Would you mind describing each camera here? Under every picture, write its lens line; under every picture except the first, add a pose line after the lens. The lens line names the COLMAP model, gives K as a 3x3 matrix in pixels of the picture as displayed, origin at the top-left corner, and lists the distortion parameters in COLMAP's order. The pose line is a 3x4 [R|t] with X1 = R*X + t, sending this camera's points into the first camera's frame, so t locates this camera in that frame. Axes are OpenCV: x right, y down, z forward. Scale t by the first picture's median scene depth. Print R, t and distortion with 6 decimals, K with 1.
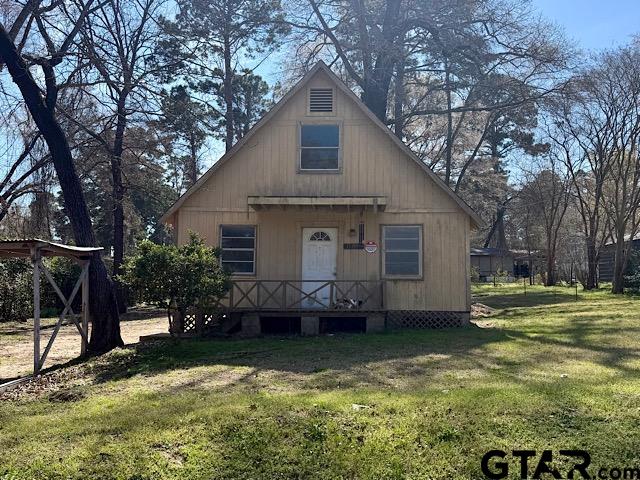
lens RADIAL K [[526.6, 0, 319.6], [0, 526.6, 229.4], [0, 0, 1]] dist [0.097616, -0.157860]
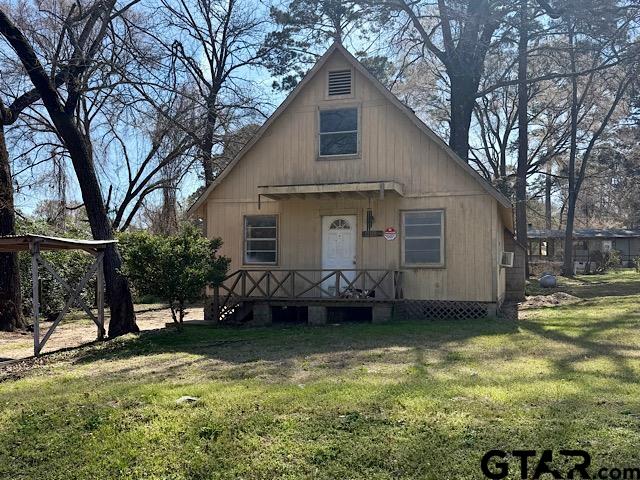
lens RADIAL K [[535.2, 0, 320.0], [0, 535.2, 240.0], [0, 0, 1]] dist [0.068615, -0.003657]
pose [[0.976968, -0.019243, -0.212515, 0.180314], [0.028648, 0.998737, 0.041267, 0.000252], [0.211453, -0.046404, 0.976286, 0.025049]]
